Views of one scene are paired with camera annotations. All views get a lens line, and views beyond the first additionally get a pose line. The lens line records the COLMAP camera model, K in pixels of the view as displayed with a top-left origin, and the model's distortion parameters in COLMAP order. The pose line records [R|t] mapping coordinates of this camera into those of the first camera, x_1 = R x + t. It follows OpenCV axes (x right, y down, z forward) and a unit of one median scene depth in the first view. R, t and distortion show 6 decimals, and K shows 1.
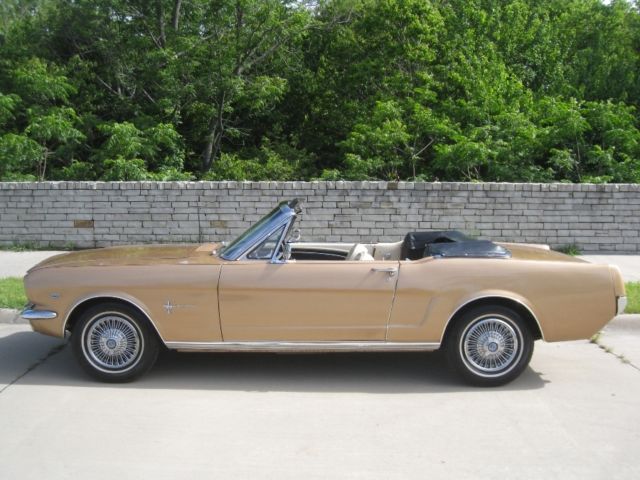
lens RADIAL K [[692.8, 0, 316.2], [0, 692.8, 235.9], [0, 0, 1]] dist [-0.134852, 0.000000]
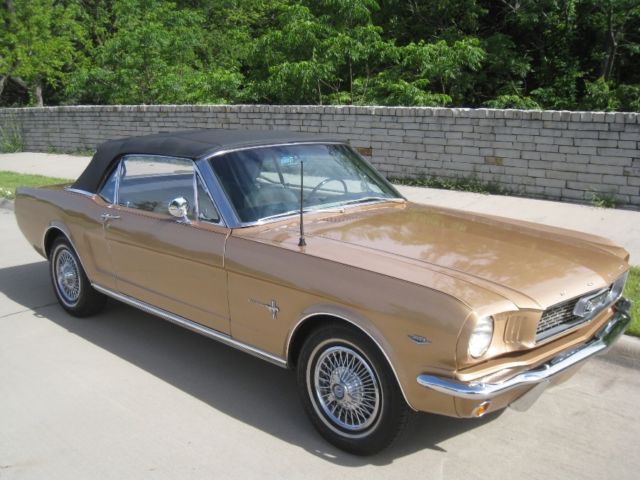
lens RADIAL K [[692.8, 0, 322.0], [0, 692.8, 241.2], [0, 0, 1]] dist [-0.134852, 0.000000]
pose [[0.743901, 0.134087, -0.654700, 0.259733], [-0.054857, 0.988610, 0.140143, -0.025762], [0.666035, -0.068338, 0.742784, 0.246217]]
